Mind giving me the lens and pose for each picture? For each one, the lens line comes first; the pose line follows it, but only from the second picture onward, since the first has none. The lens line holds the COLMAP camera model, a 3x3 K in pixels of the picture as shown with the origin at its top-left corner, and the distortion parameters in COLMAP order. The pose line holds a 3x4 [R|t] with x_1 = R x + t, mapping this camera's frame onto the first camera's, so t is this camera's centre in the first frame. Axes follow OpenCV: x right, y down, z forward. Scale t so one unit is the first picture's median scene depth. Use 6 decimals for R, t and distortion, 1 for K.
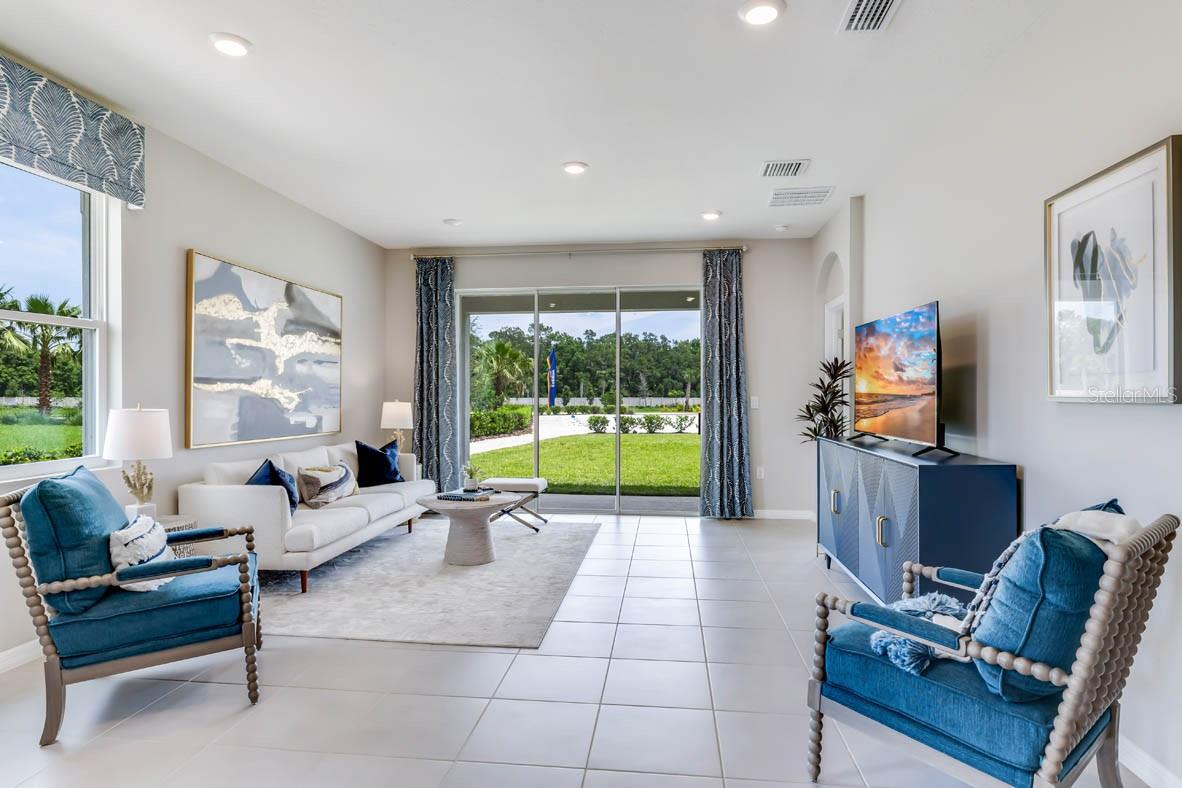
lens RADIAL K [[646.3, 0, 593.6], [0, 646.3, 394.6], [0, 0, 1]] dist [0.001378, 0.000067]
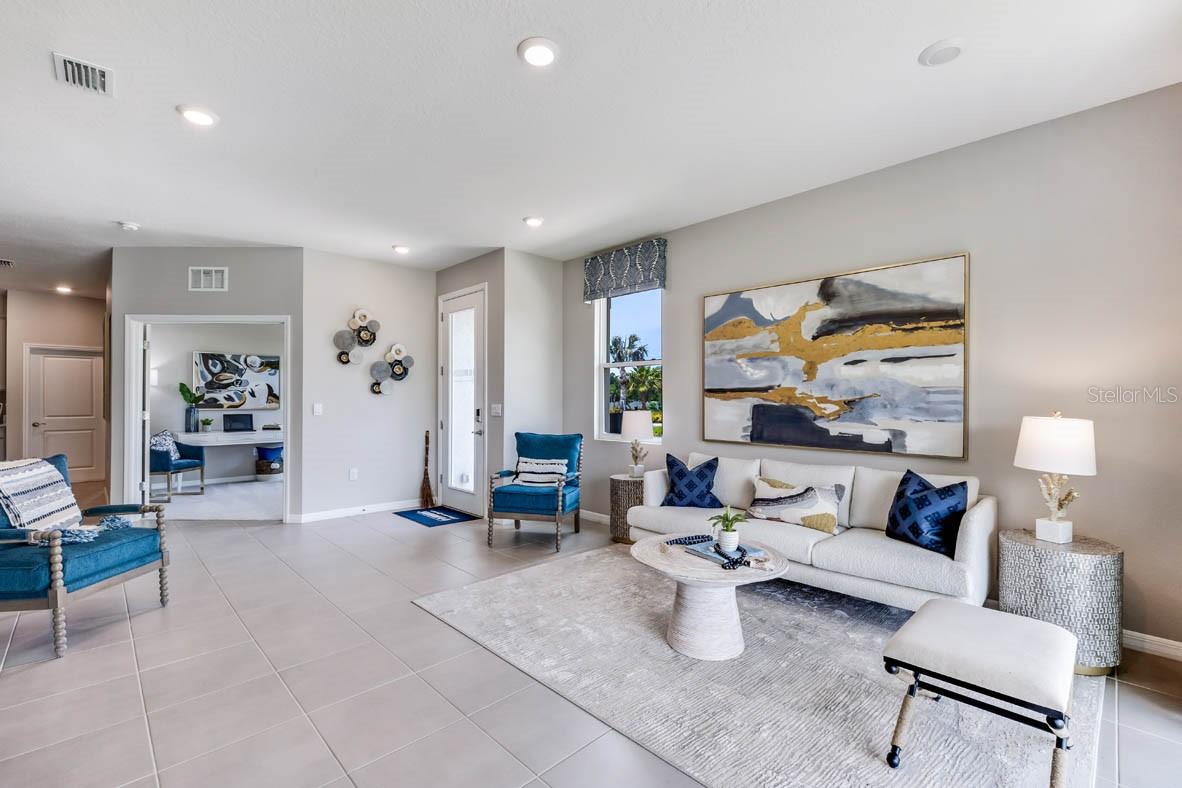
lens RADIAL K [[513.6, 0, 593.9], [0, 513.6, 394.3], [0, 0, 1]] dist [-0.001597, -0.000060]
pose [[-0.631411, -0.012818, -0.775342, 0.295303], [-0.001805, 0.999885, -0.015060, 0.000758], [0.775446, -0.008109, -0.631362, 1.207223]]
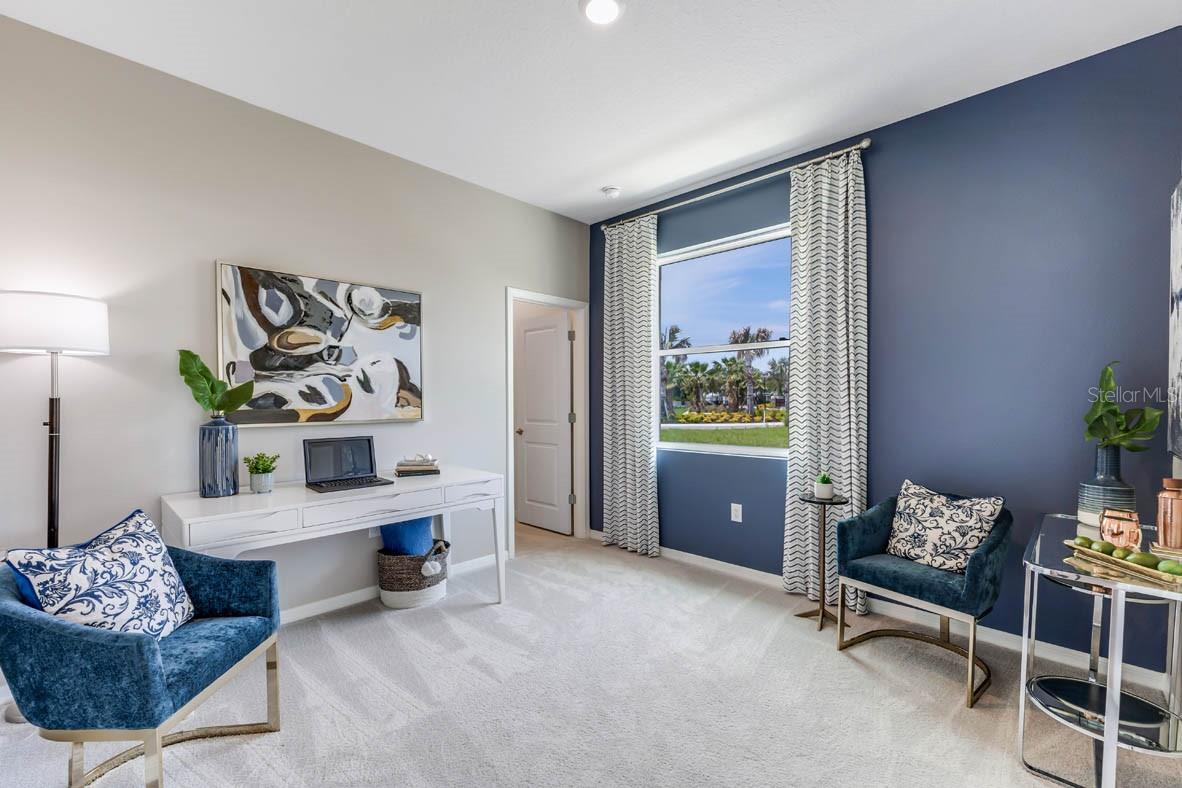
lens RADIAL K [[513.6, 0, 596.6], [0, 513.6, 402.9], [0, 0, 1]] dist [-0.001597, -0.000060]
pose [[-0.613315, 0.005176, -0.789822, 0.270281], [0.002895, 0.999987, 0.004306, 0.000548], [0.789833, 0.000354, -0.613321, 1.082100]]
